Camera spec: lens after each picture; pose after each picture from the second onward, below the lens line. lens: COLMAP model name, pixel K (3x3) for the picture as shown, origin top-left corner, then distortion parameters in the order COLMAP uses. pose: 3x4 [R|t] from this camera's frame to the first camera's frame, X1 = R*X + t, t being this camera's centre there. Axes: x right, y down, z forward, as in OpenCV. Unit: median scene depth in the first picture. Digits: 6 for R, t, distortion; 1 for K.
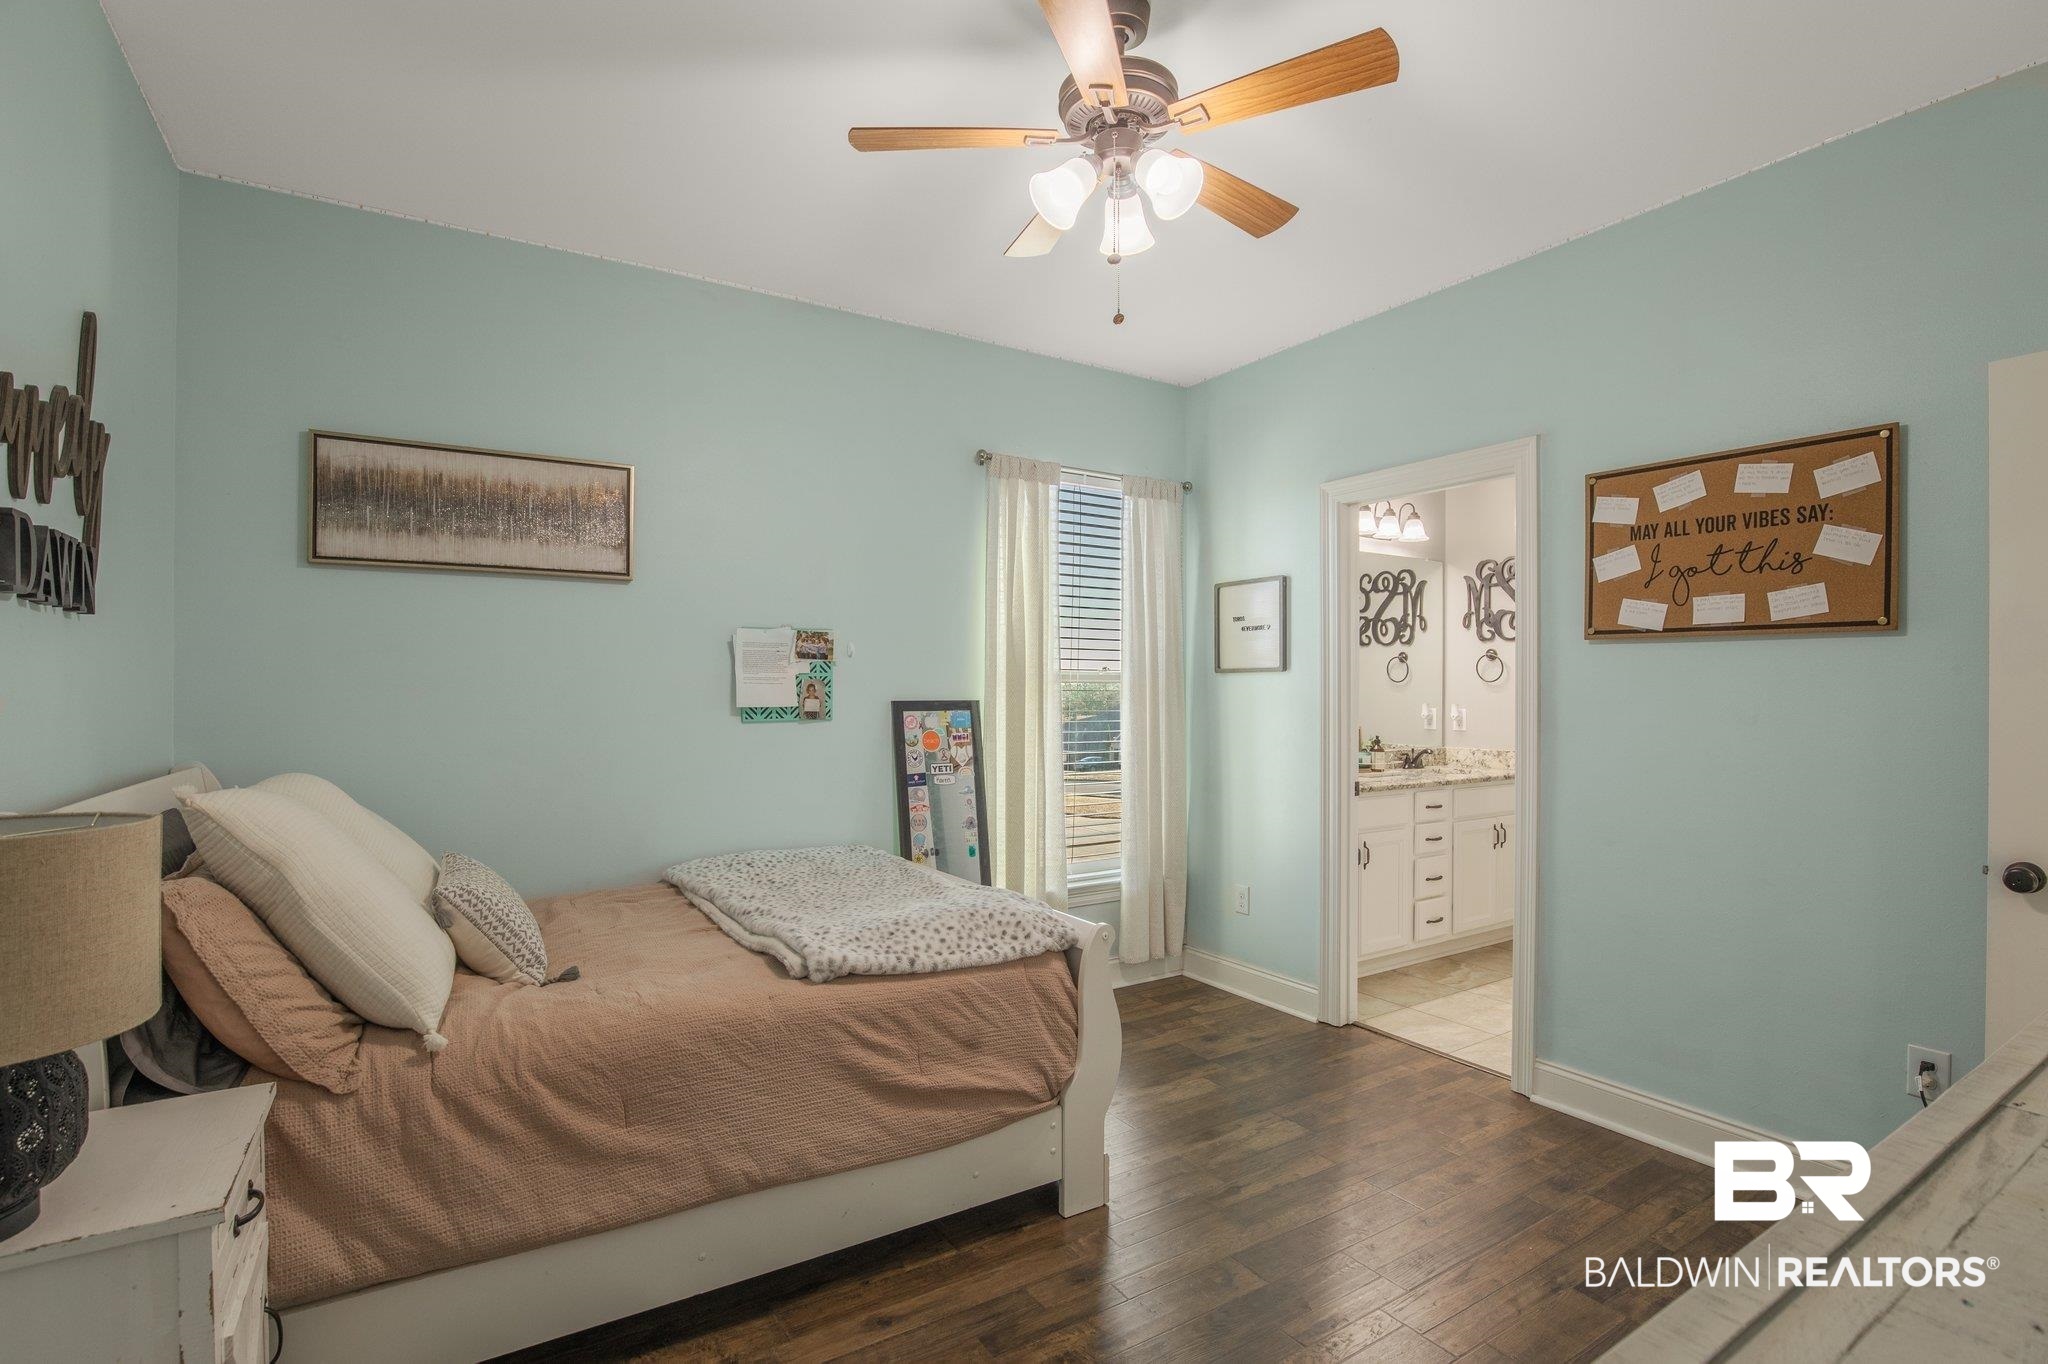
lens RADIAL K [[938.1, 0, 1059.4], [0, 938.1, 677.2], [0, 0, 1]] dist [-0.013714, 0.005610]
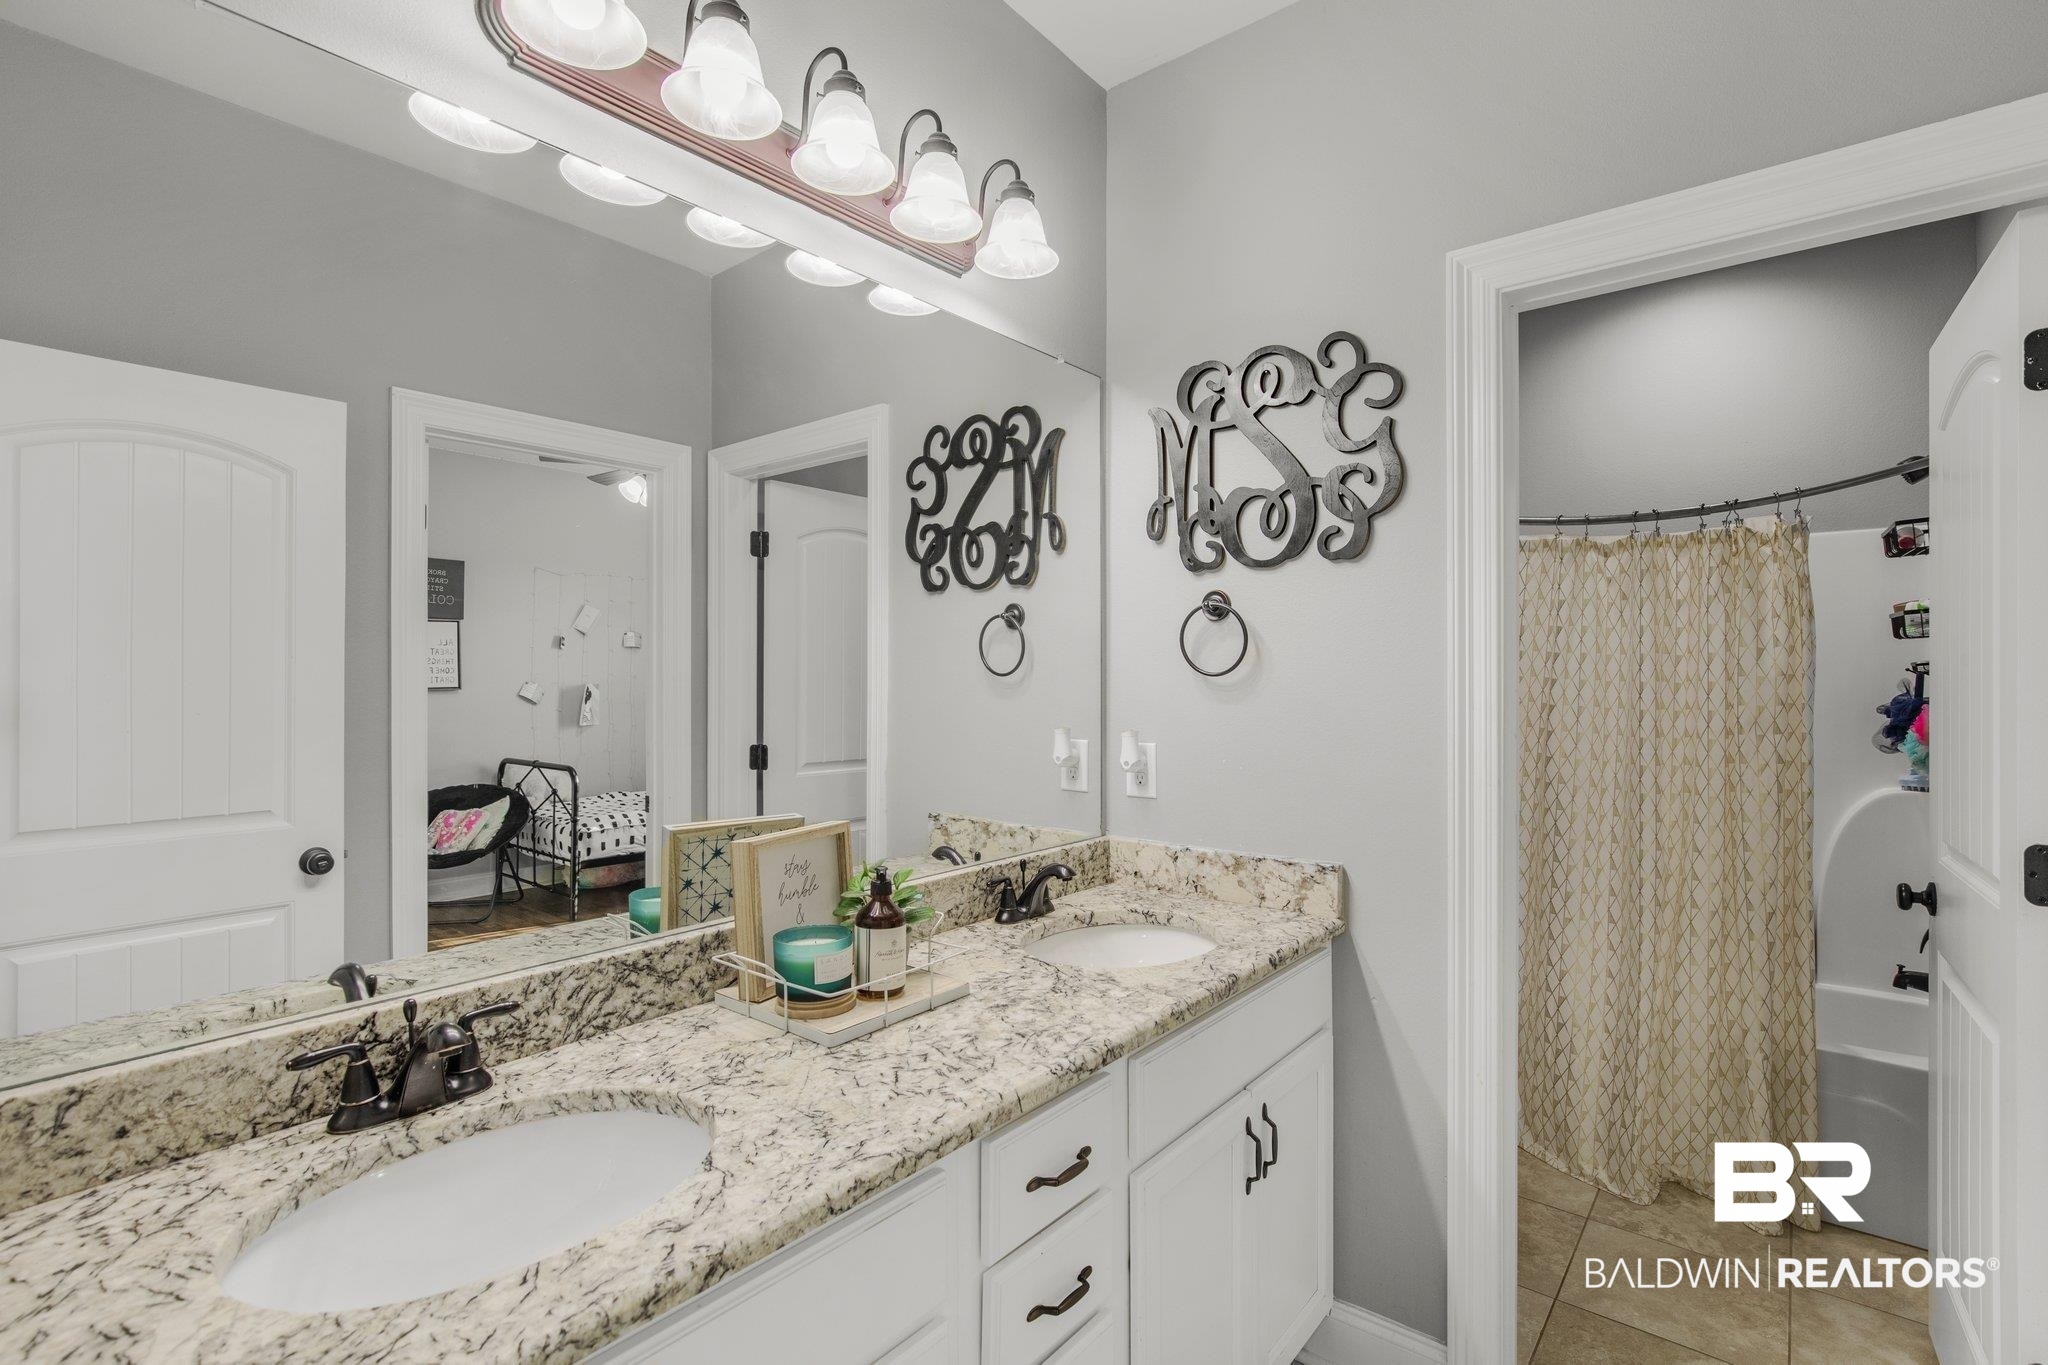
lens RADIAL K [[938.1, 0, 1019.0], [0, 938.1, 679.0], [0, 0, 1]] dist [-0.013714, 0.005610]
pose [[0.958534, -0.009380, 0.284824, 0.252555], [0.004433, 0.999828, 0.018006, -0.000657], [-0.284944, -0.015997, 0.958411, 0.604023]]
